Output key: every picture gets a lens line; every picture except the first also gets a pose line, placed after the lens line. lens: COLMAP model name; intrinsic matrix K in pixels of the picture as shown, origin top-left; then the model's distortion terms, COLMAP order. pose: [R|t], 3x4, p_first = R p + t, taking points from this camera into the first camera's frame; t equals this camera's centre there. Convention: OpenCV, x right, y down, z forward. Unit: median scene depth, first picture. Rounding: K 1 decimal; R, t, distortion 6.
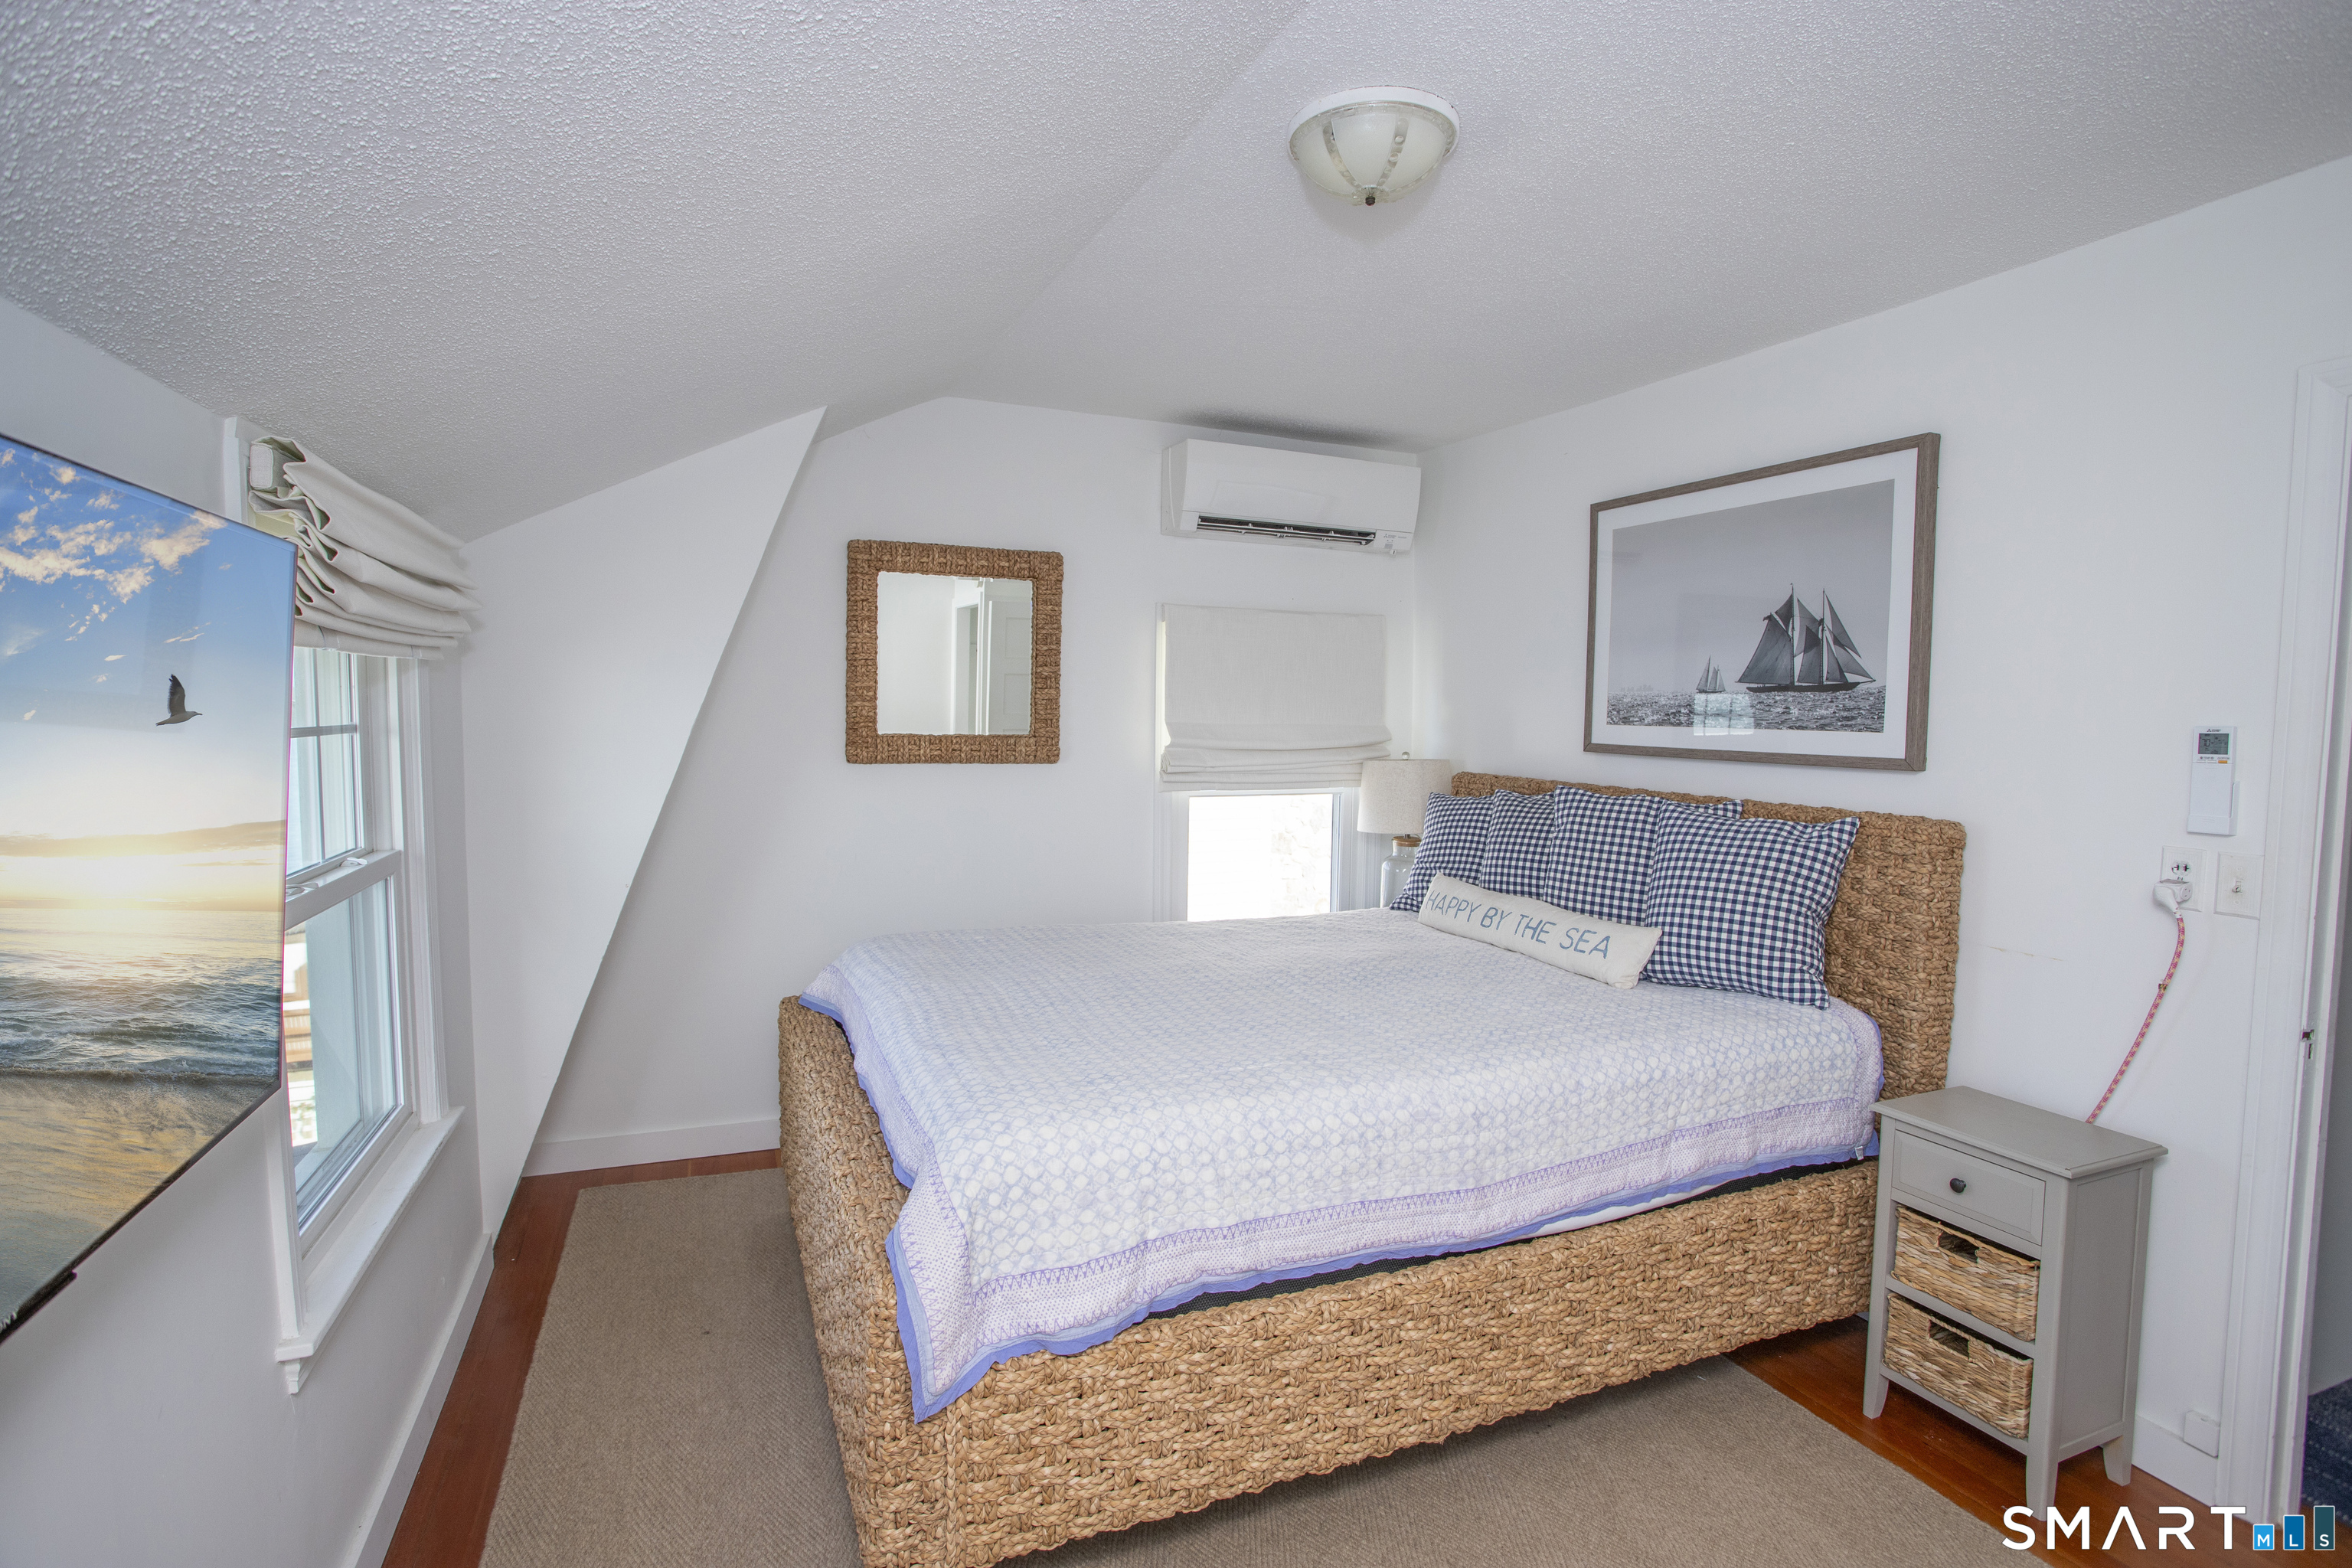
lens RADIAL K [[1144.2, 0, 1187.6], [0, 1144.2, 786.3], [0, 0, 1]] dist [-0.038145, 0.008623]
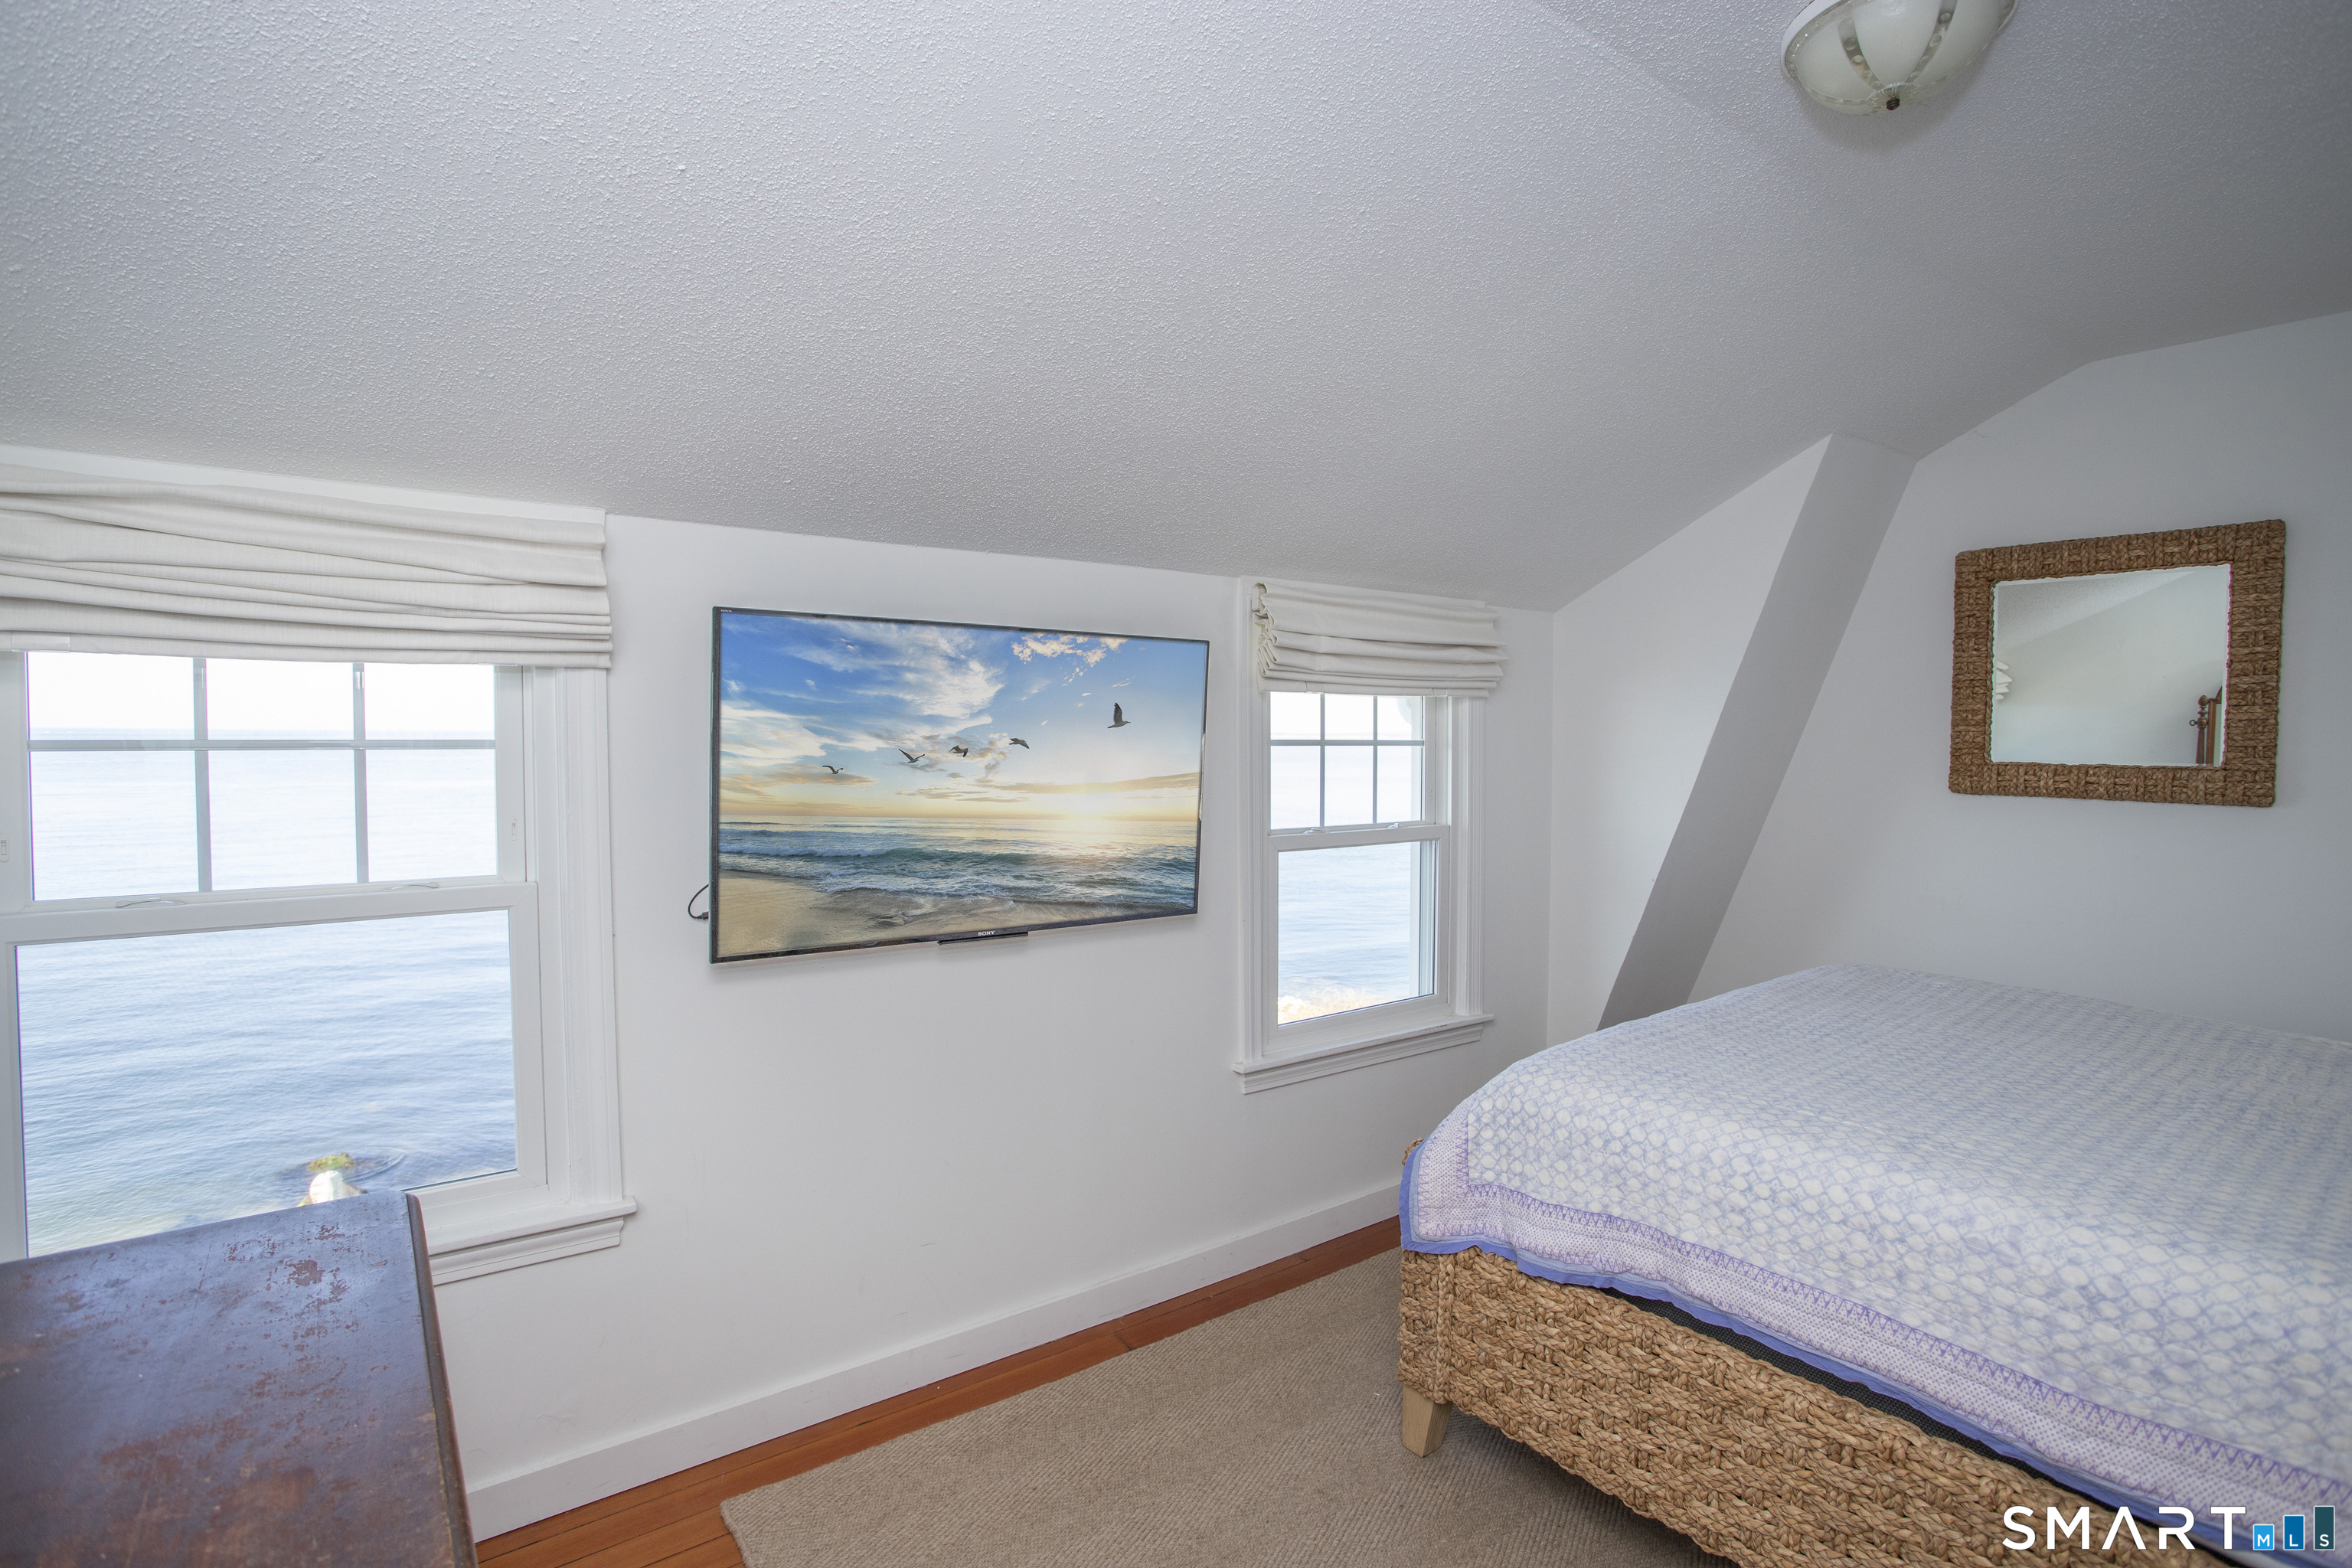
lens RADIAL K [[1144.2, 0, 1188.5], [0, 1144.2, 786.1], [0, 0, 1]] dist [-0.038145, 0.008623]
pose [[0.259903, 0.029485, -0.965185, 0.795538], [-0.072756, 0.997290, 0.010874, 0.018371], [0.962890, 0.067397, 0.261344, 0.297745]]
